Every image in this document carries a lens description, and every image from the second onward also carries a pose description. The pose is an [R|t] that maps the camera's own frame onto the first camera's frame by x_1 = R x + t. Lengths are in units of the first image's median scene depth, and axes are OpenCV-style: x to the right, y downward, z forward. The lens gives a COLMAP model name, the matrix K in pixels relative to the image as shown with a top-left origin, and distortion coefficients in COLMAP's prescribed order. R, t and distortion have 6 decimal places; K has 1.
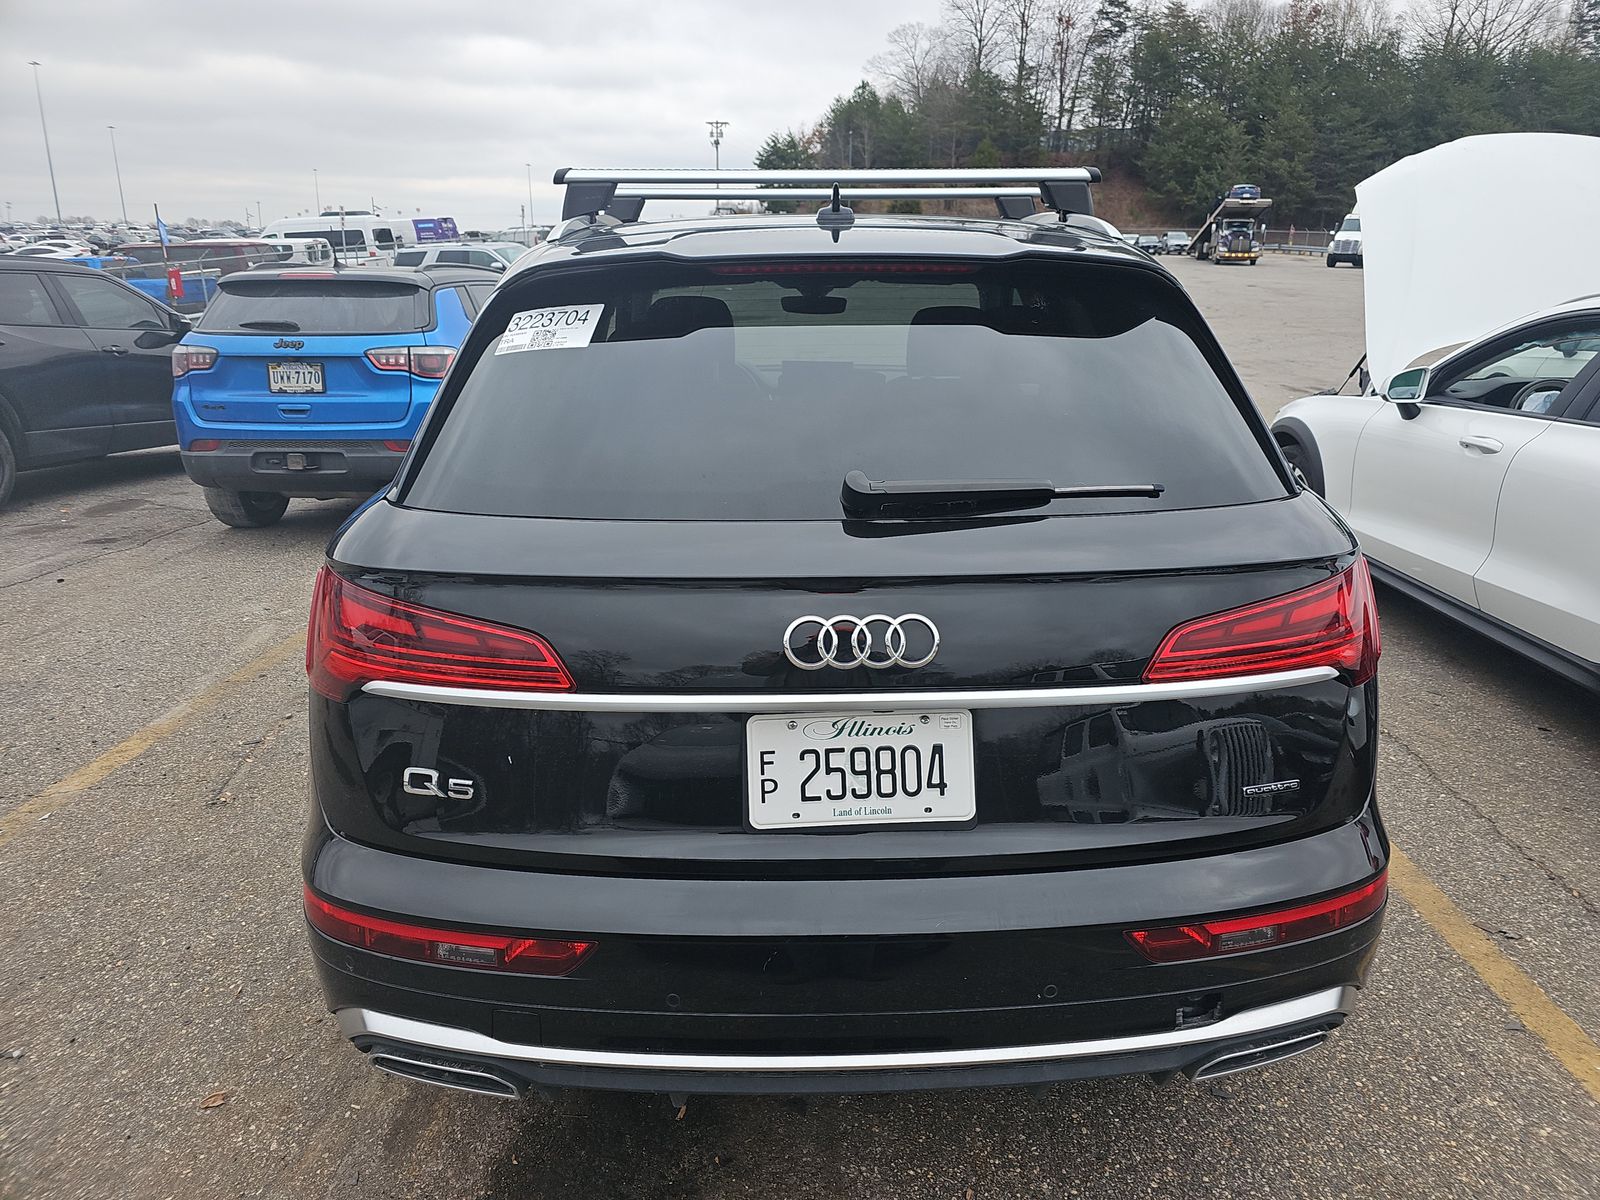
lens RADIAL K [[1056.8, 0, 850.3], [0, 1056.8, 595.5], [0, 0, 1]] dist [0.039421, 0.000115]
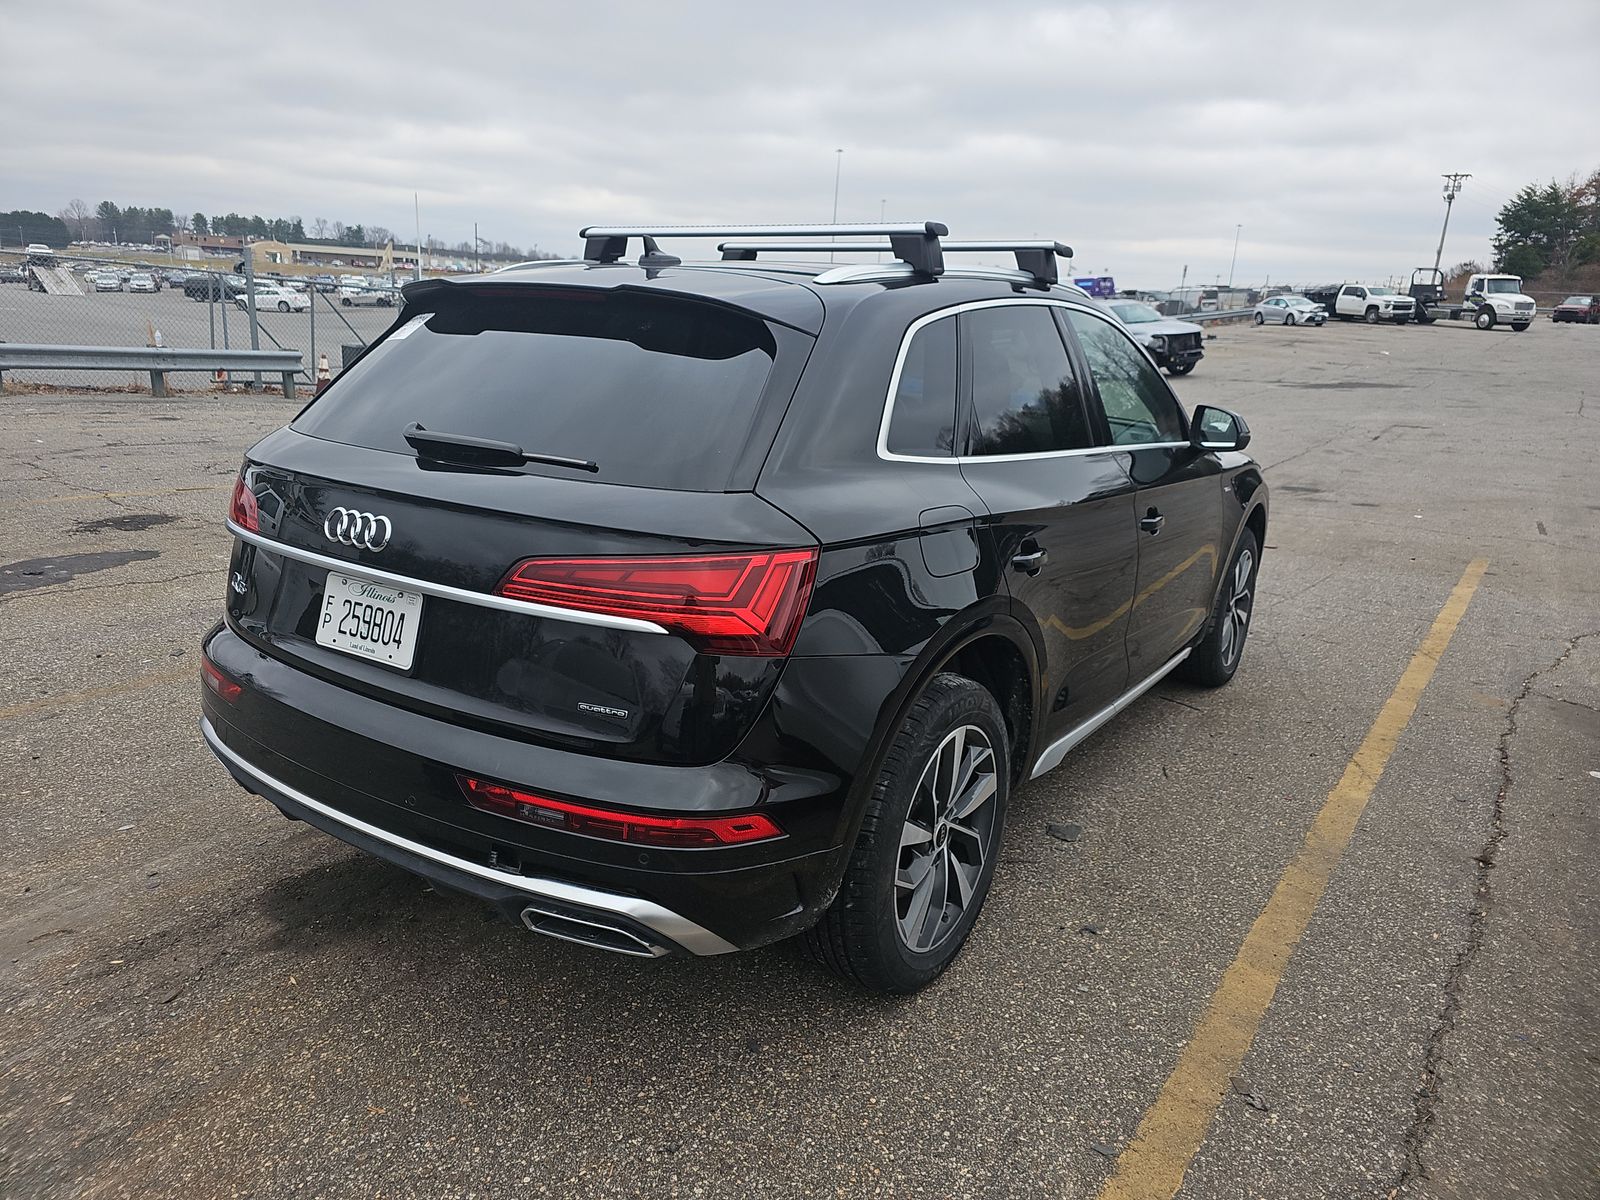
lens RADIAL K [[1079.5, 0, 800.0], [0, 1079.5, 600.0], [0, 0, 1]] dist [0.036346, -0.047040]
pose [[0.802774, 0.184028, -0.567176, 1.348049], [-0.213169, 0.976896, 0.015250, -0.015309], [0.556878, 0.108662, 0.823456, 0.083472]]
